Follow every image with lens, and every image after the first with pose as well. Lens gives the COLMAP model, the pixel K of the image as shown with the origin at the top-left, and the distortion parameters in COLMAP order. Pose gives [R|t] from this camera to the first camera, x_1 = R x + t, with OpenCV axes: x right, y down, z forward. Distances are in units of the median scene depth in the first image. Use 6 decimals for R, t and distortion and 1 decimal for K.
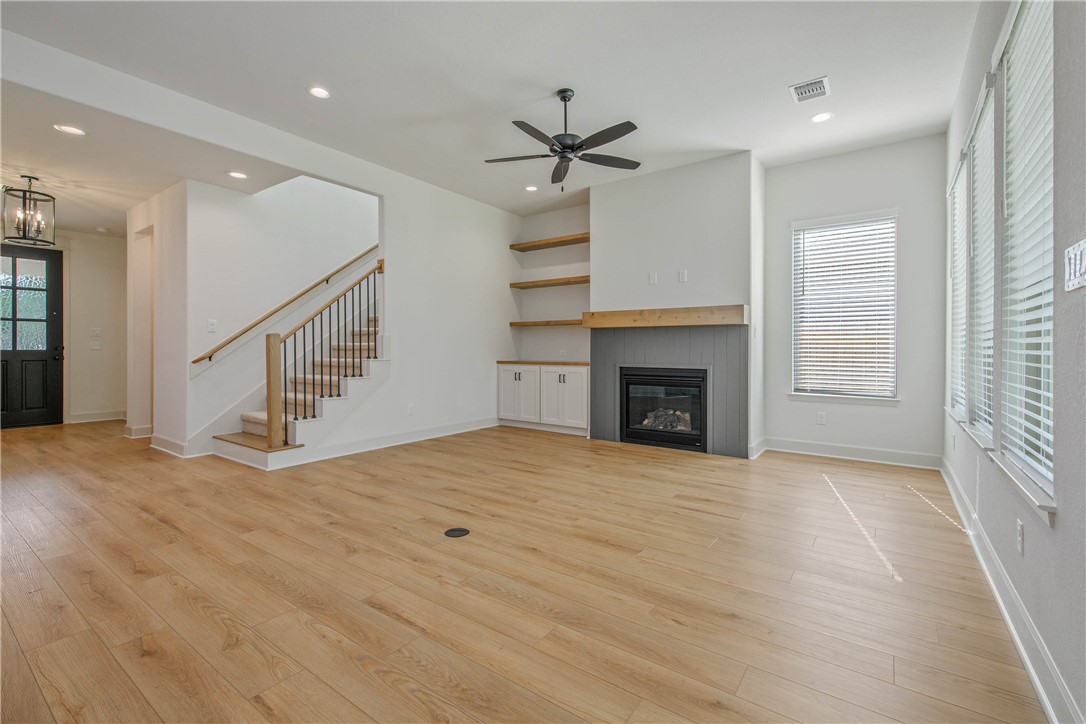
lens RADIAL K [[472.2, 0, 551.2], [0, 472.2, 345.8], [0, 0, 1]] dist [0.002721, -0.000013]
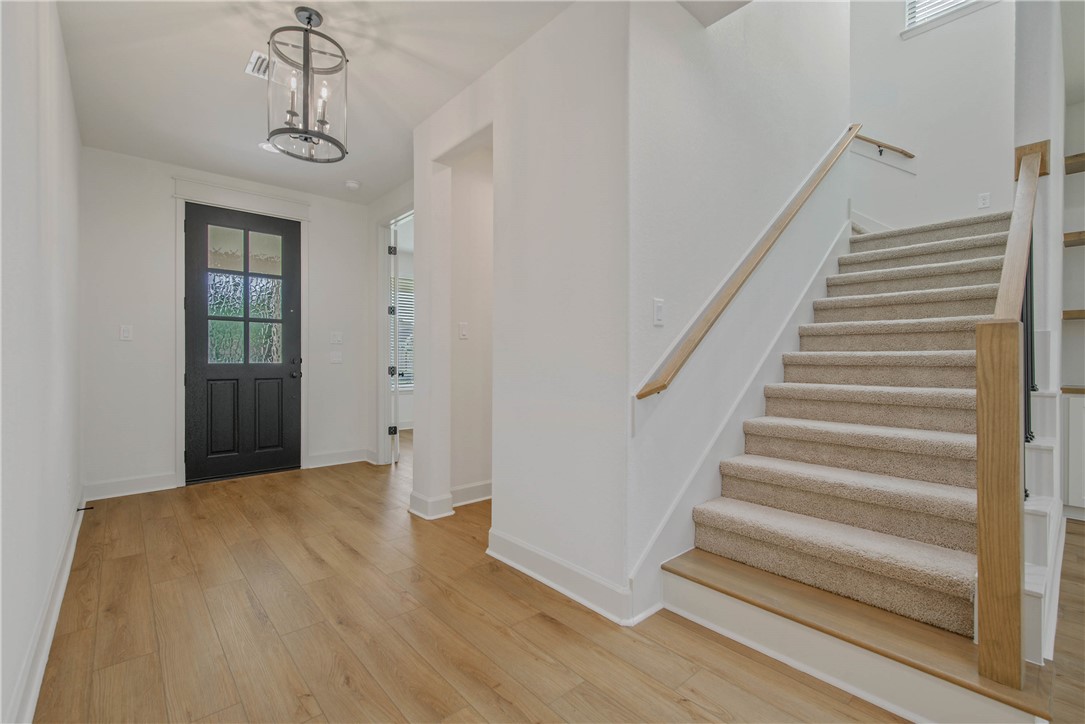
lens RADIAL K [[471.8, 0, 543.2], [0, 471.8, 359.1], [0, 0, 1]] dist [0.002721, -0.000013]
pose [[0.974599, 0.001670, -0.223952, -0.550127], [-0.000467, 0.999985, 0.005425, -0.001631], [0.223958, -0.005183, 0.974585, 0.419133]]
